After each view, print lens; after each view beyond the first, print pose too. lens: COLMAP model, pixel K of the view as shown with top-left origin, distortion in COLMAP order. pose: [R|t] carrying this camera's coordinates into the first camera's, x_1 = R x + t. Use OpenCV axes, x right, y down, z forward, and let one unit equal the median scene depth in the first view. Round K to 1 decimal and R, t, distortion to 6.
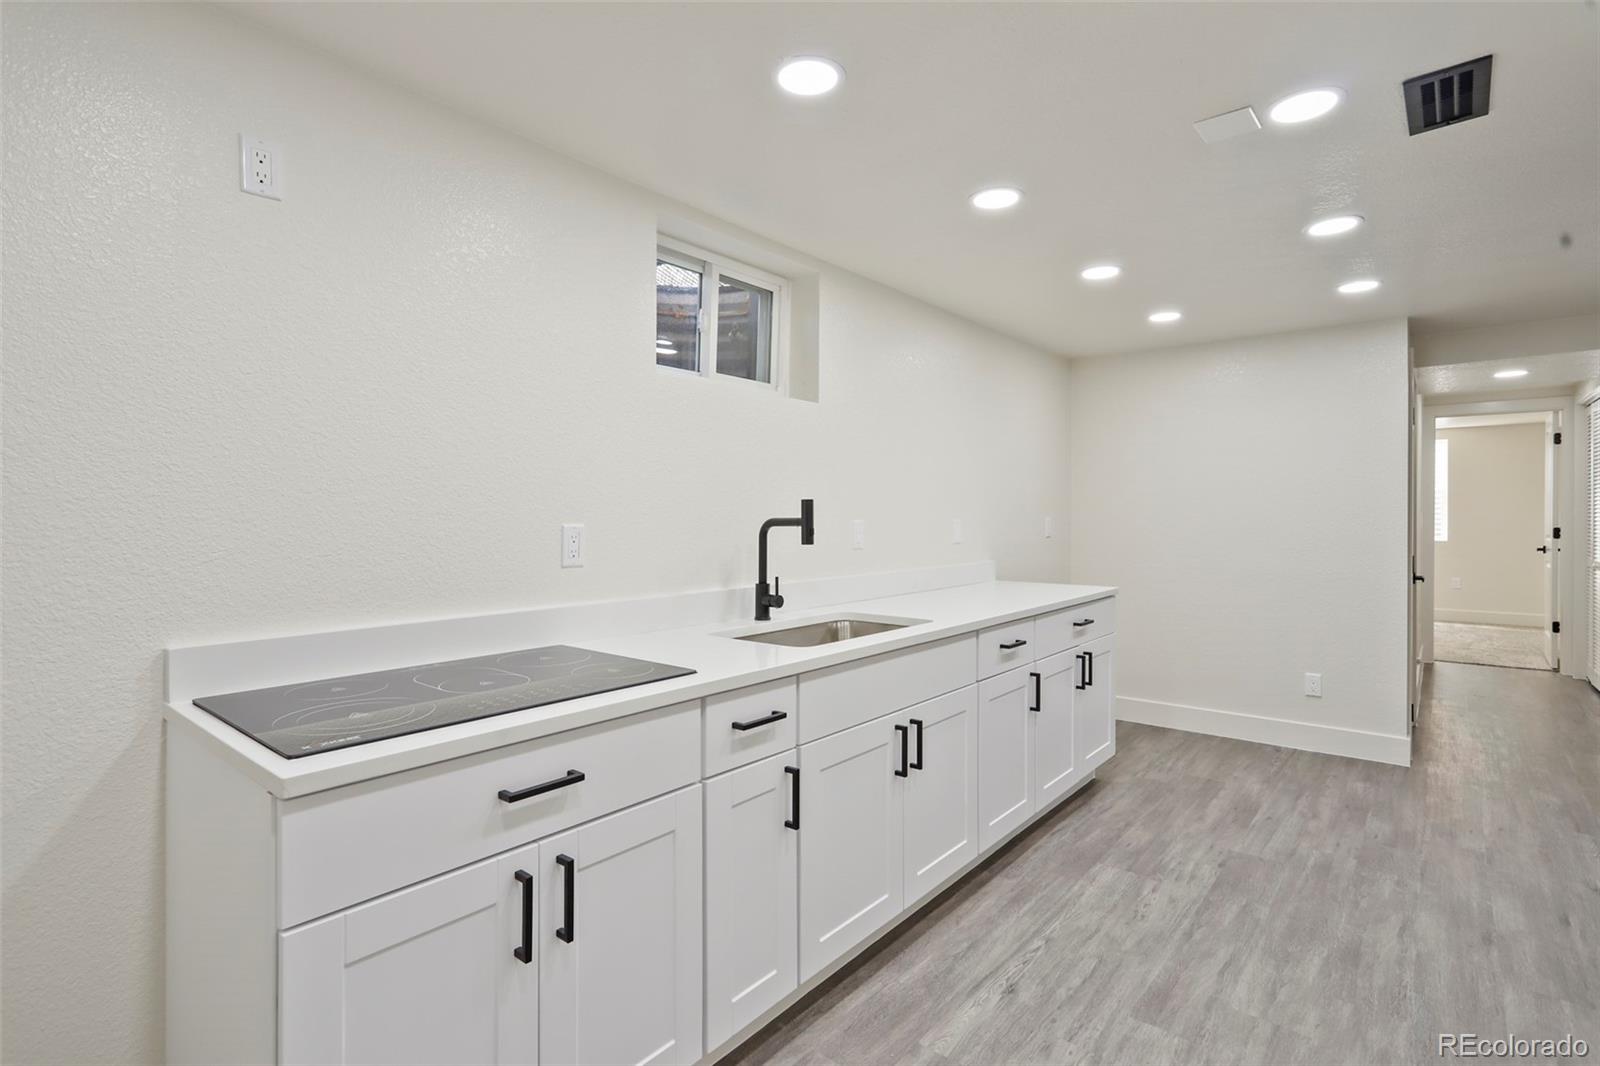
lens RADIAL K [[770.2, 0, 798.9], [0, 770.2, 521.8], [0, 0, 1]] dist [0.006662, 0.000602]
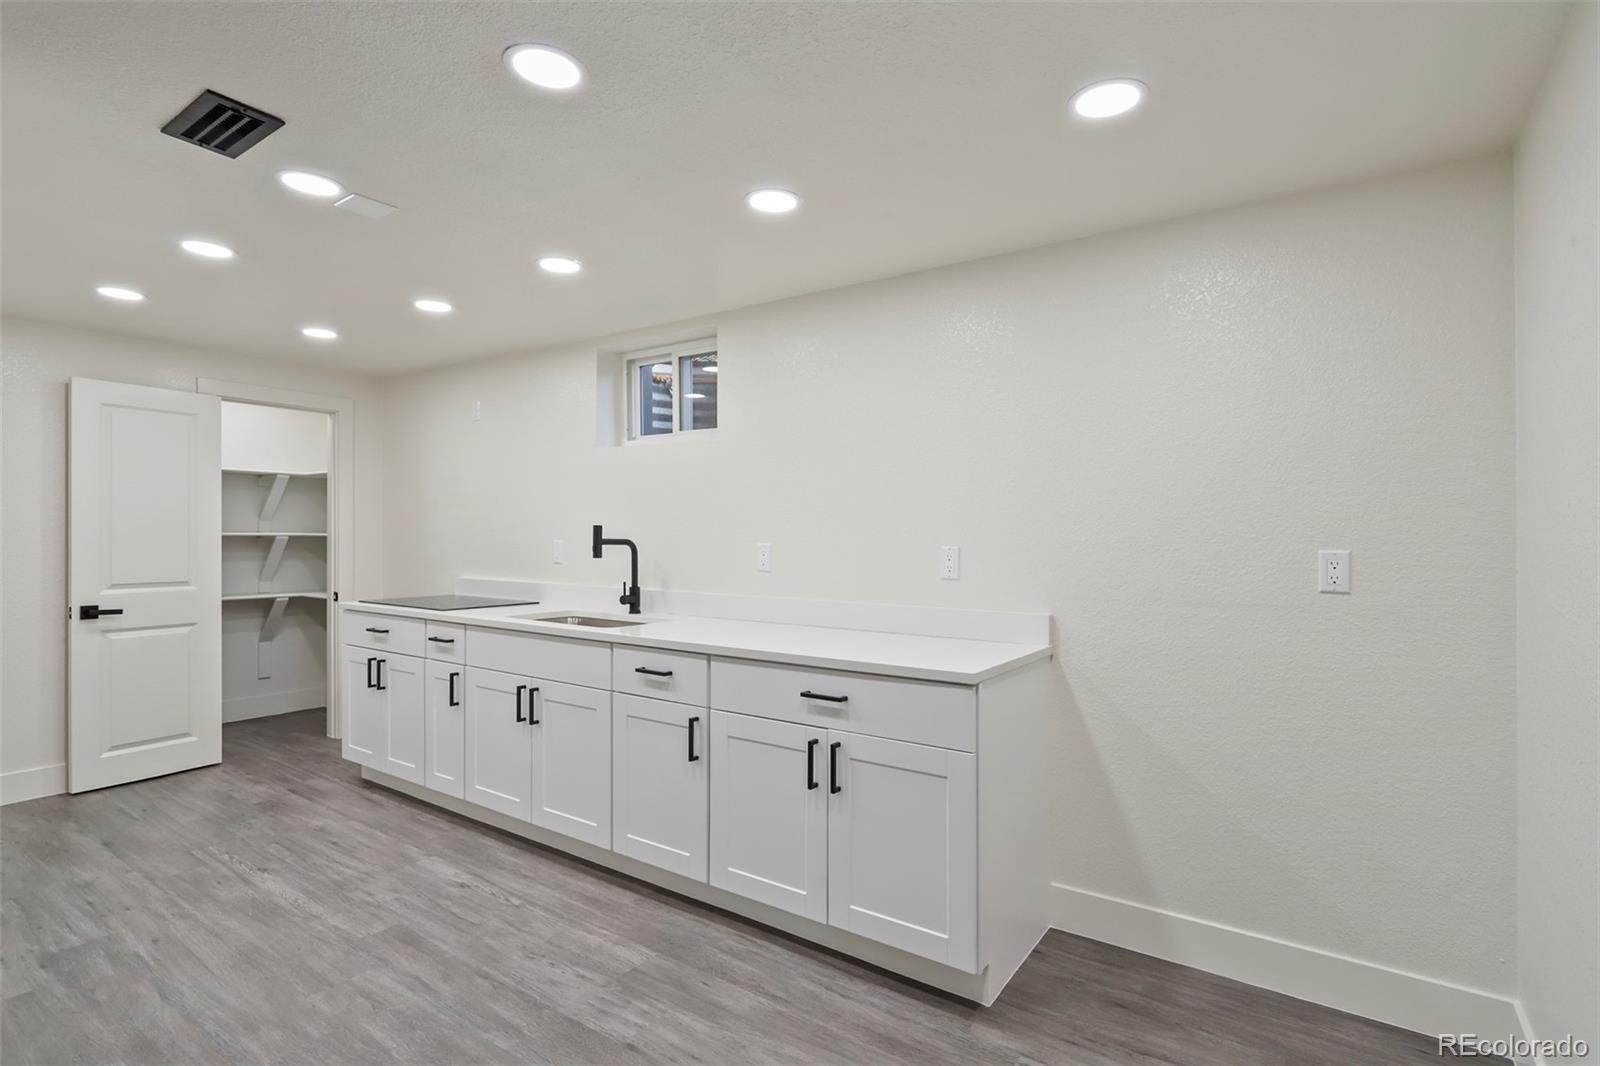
lens RADIAL K [[770.2, 0, 798.4], [0, 770.2, 536.1], [0, 0, 1]] dist [0.006662, 0.000602]
pose [[0.087770, 0.000310, -0.996141, 1.479648], [-0.013033, 0.999915, -0.000837, -0.013700], [0.996056, 0.013056, 0.087766, 1.286194]]
